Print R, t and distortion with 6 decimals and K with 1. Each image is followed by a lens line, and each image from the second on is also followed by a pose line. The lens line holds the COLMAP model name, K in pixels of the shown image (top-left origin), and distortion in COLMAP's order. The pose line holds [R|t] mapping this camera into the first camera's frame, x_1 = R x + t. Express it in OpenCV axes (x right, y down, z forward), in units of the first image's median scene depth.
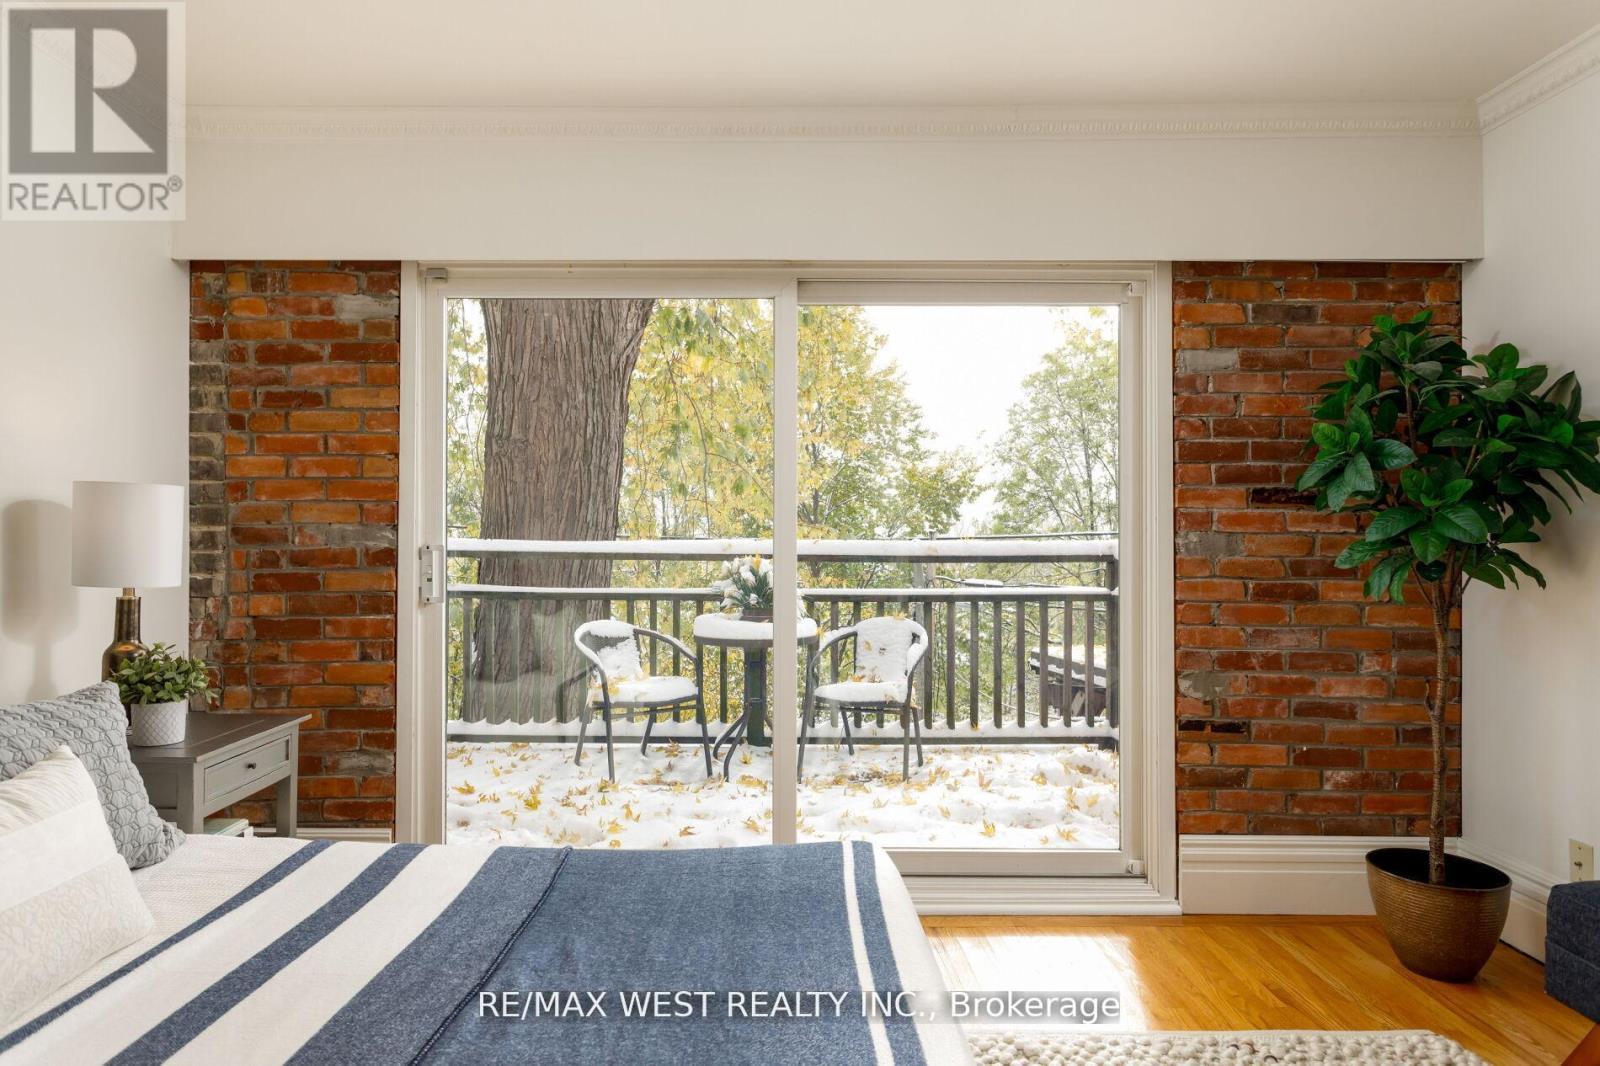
lens RADIAL K [[896.6, 0, 797.2], [0, 896.6, 528.9], [0, 0, 1]] dist [-0.006499, -0.000011]
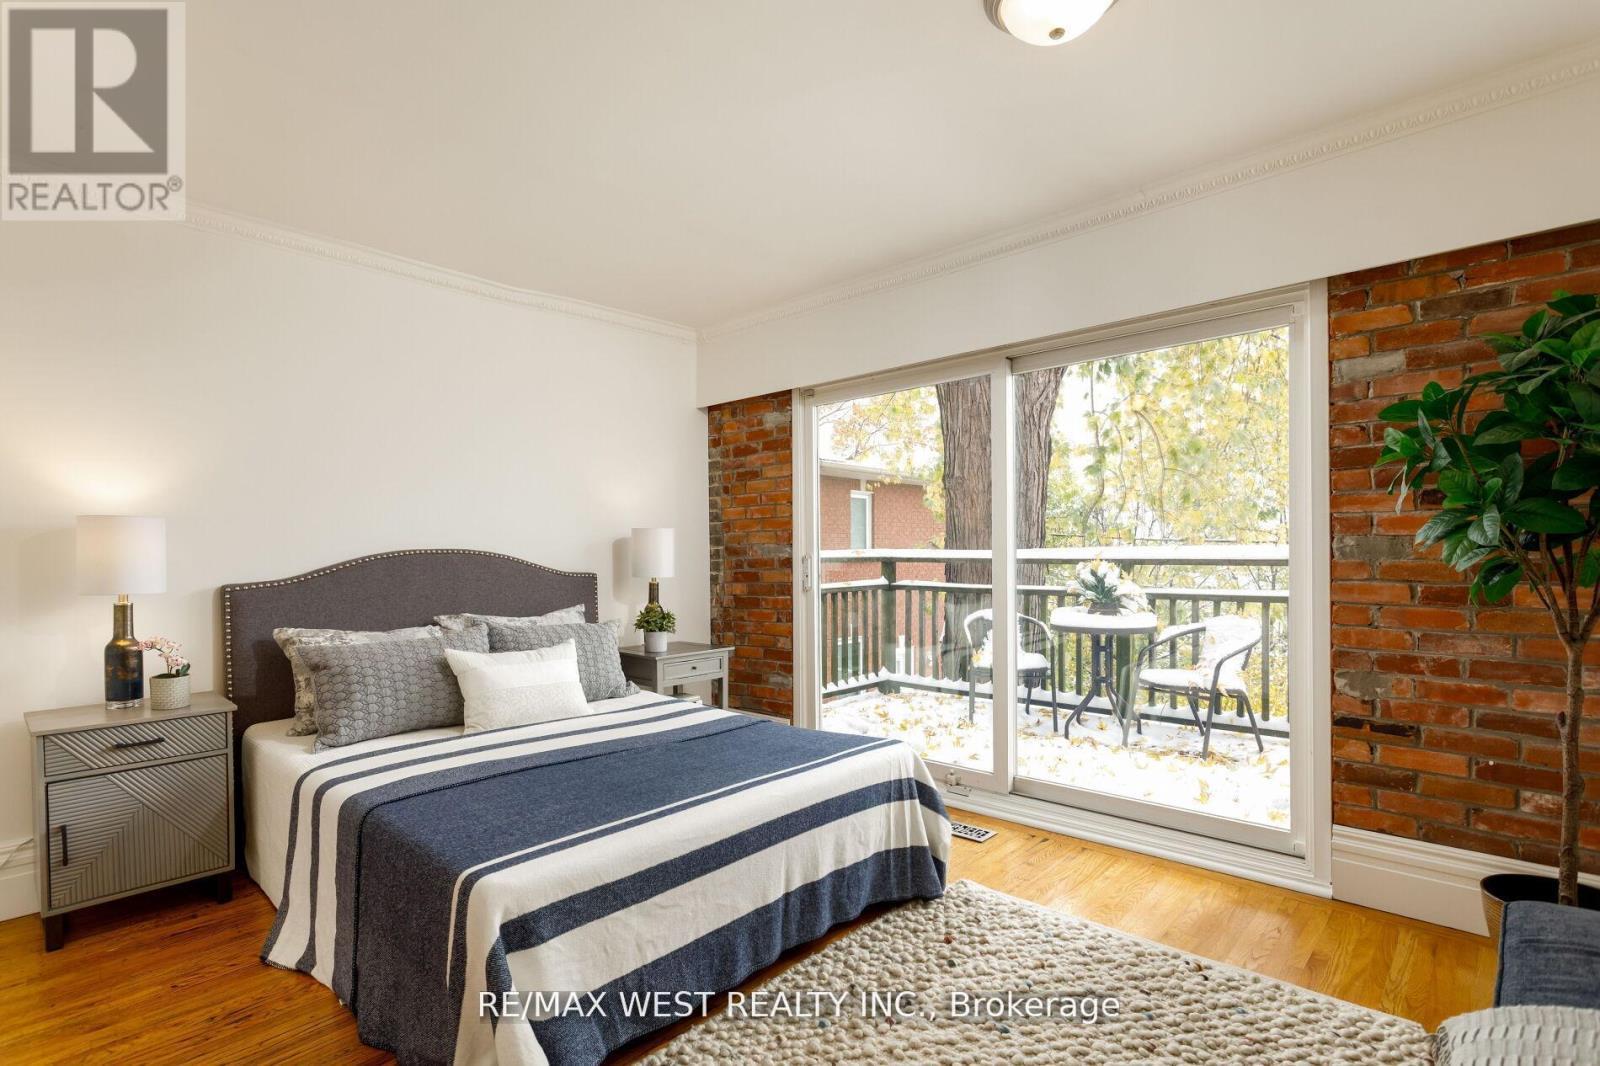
lens RADIAL K [[768.7, 0, 800.5], [0, 768.7, 547.0], [0, 0, 1]] dist [-0.006247, 0.000425]
pose [[0.740945, -0.016622, -0.671360, 0.561826], [0.024864, 0.999687, 0.002690, -0.001934], [0.671105, -0.018686, 0.741127, -0.080209]]
